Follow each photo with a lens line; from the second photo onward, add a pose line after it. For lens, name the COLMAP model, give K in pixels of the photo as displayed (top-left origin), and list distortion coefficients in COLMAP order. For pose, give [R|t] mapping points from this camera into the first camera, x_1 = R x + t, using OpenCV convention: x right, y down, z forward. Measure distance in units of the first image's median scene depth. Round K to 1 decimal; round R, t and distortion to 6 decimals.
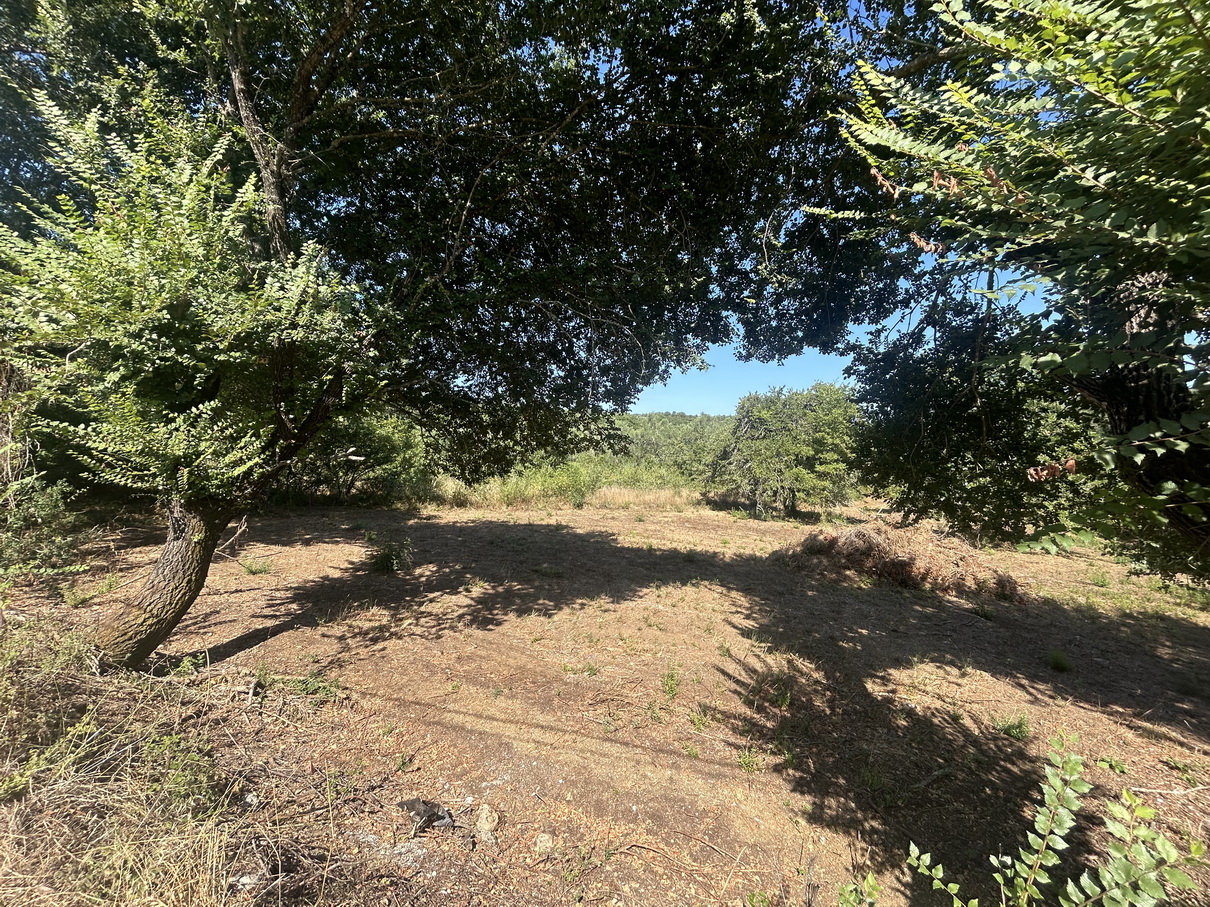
lens RADIAL K [[489.9, 0, 605.0], [0, 489.9, 453.5], [0, 0, 1]] dist [-0.001335, 0.000664]
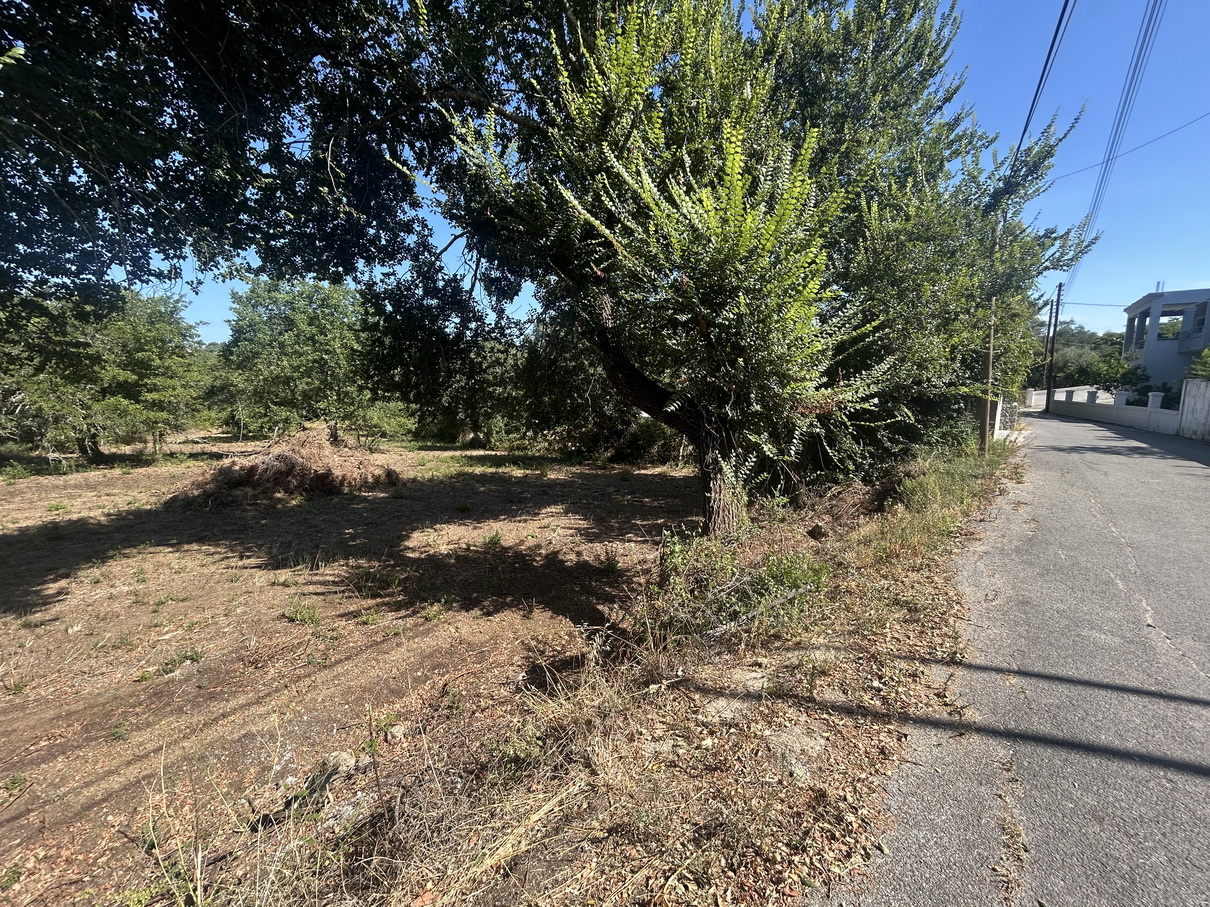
lens RADIAL K [[489.9, 0, 605.0], [0, 489.9, 453.5], [0, 0, 1]] dist [-0.001335, 0.000664]
pose [[0.280345, -0.161780, 0.946168, -0.261926], [0.012803, 0.986238, 0.164838, -0.002141], [-0.959814, -0.034098, 0.278558, 0.070712]]
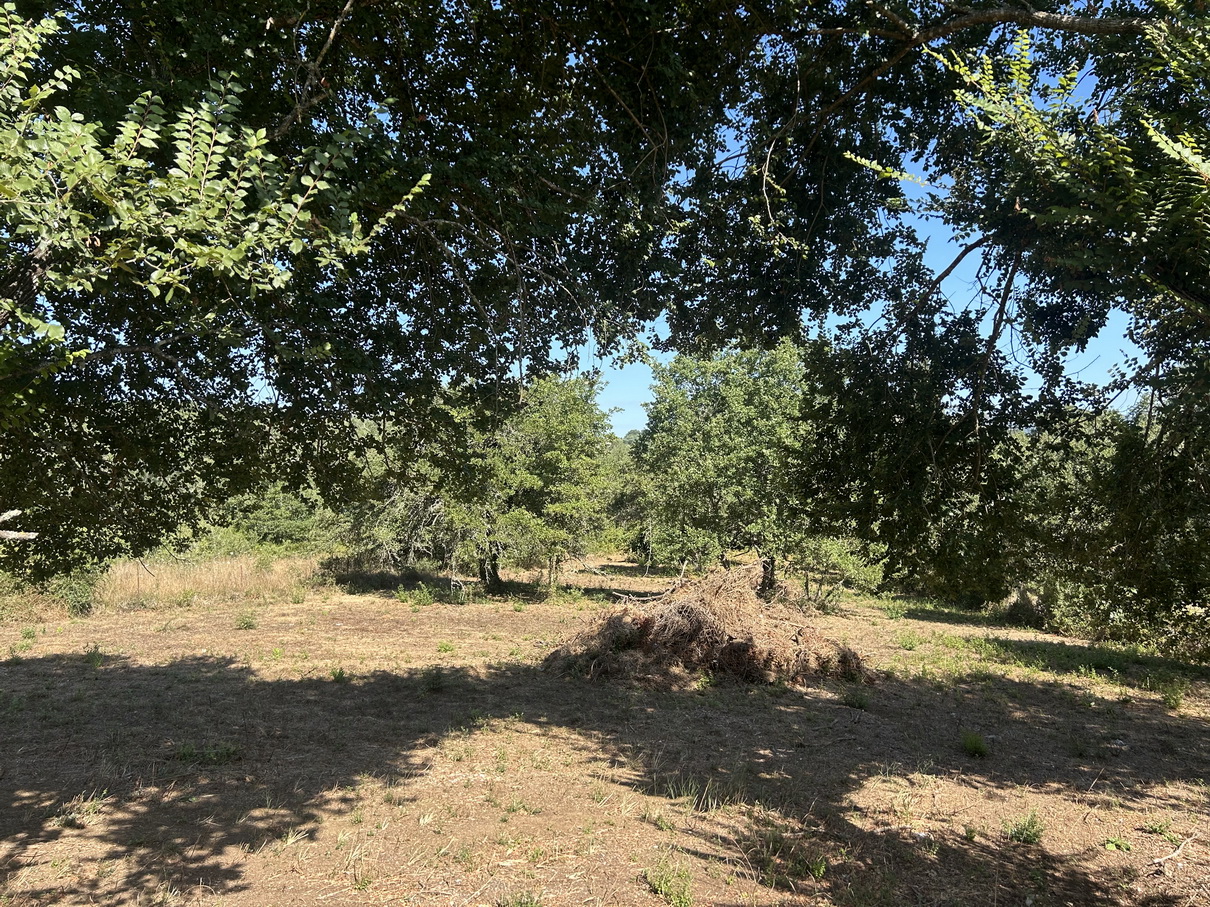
lens RADIAL K [[904.4, 0, 607.1], [0, 904.4, 456.7], [0, 0, 1]] dist [0.053199, -0.051529]
pose [[0.829604, 0.001196, 0.558351, -0.253473], [0.014039, 0.999637, -0.022999, -0.015259], [-0.558176, 0.026919, 0.829286, 0.044688]]
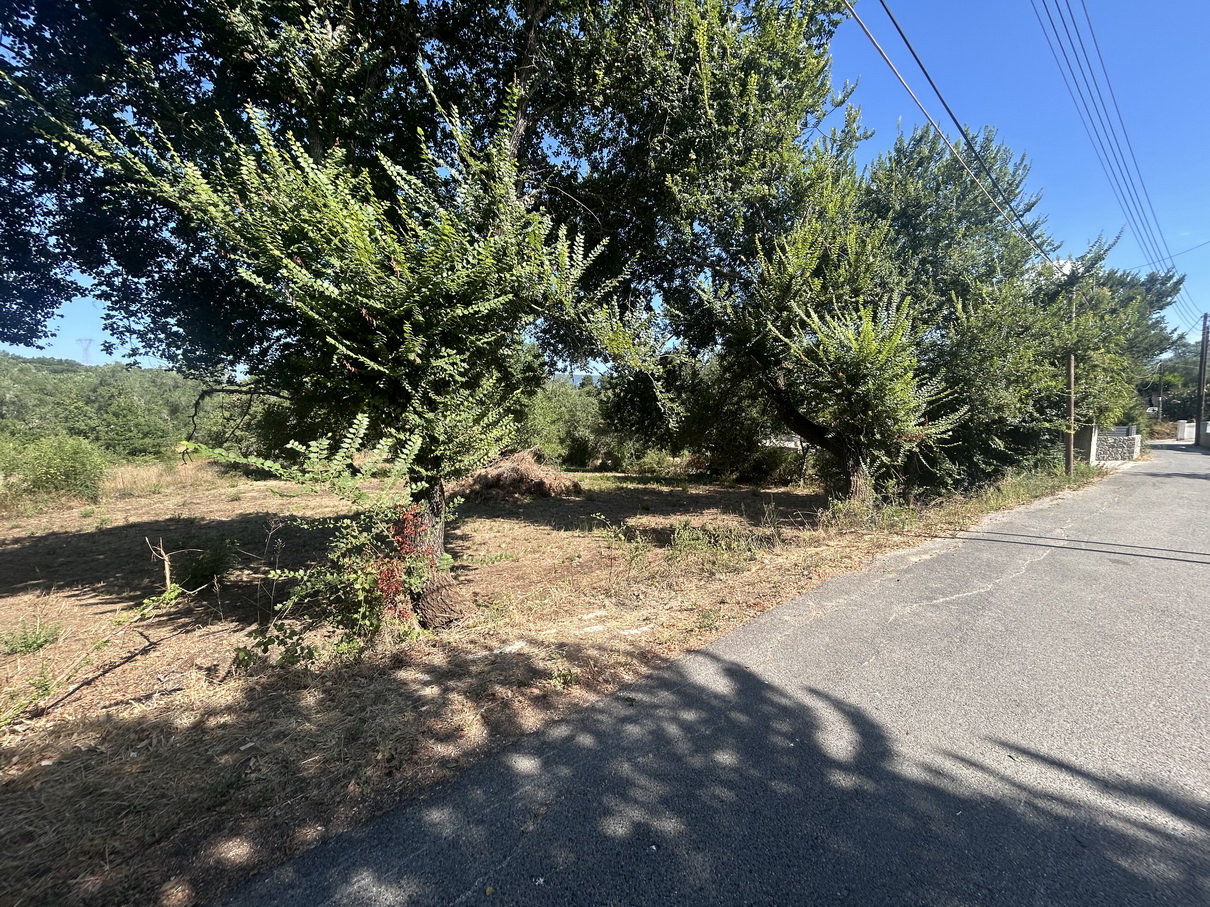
lens RADIAL K [[489.7, 0, 606.1], [0, 489.7, 456.3], [0, 0, 1]] dist [0.000657, 0.000243]
pose [[0.455313, -0.104229, 0.884209, -0.678201], [0.018892, 0.994031, 0.107446, -0.028790], [-0.890131, -0.032217, 0.454565, 0.092397]]
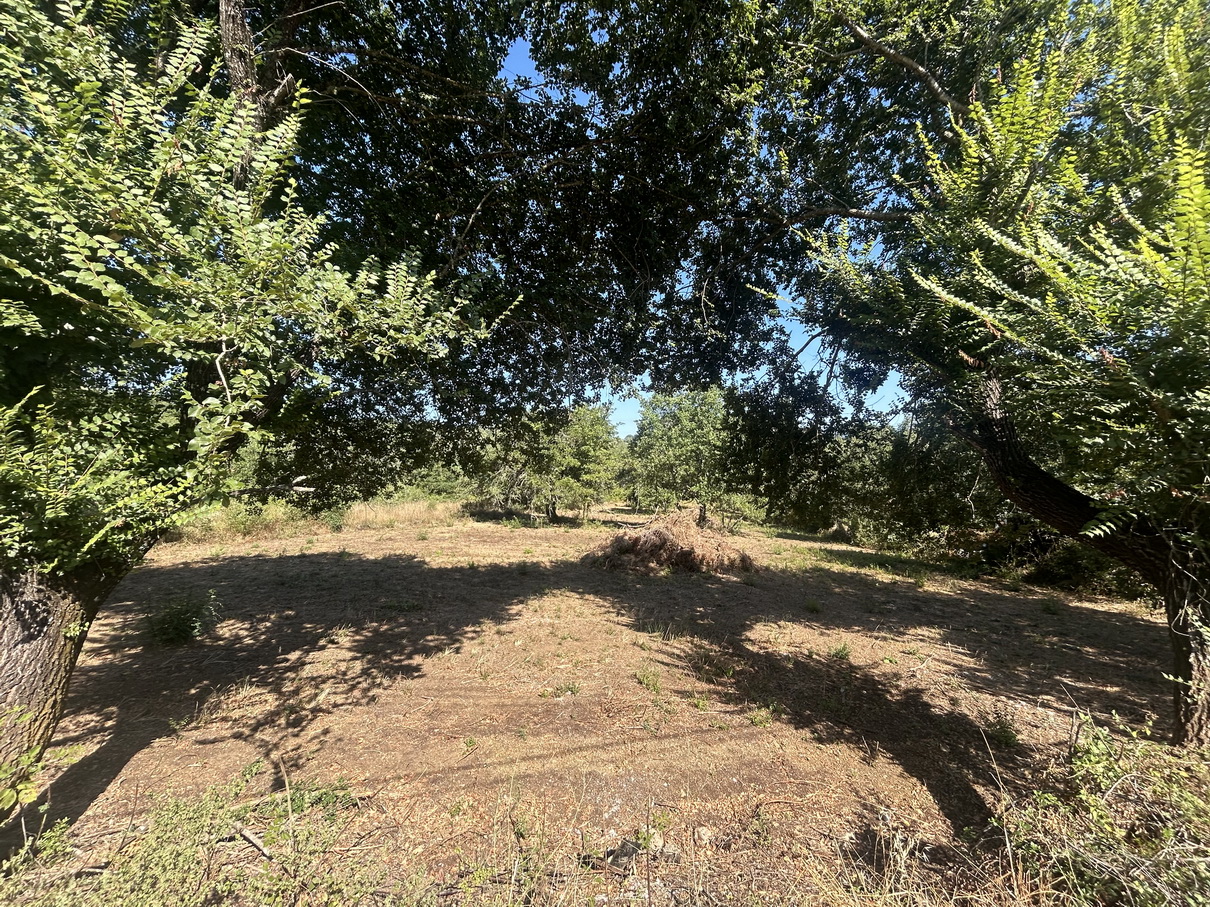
lens RADIAL K [[489.9, 0, 605.0], [0, 489.9, 453.5], [0, 0, 1]] dist [-0.001335, 0.000664]
pose [[0.840723, 0.001377, 0.541464, -0.253851], [0.007953, 0.999857, -0.014893, -0.015140], [-0.541408, 0.016827, 0.840592, 0.047020]]
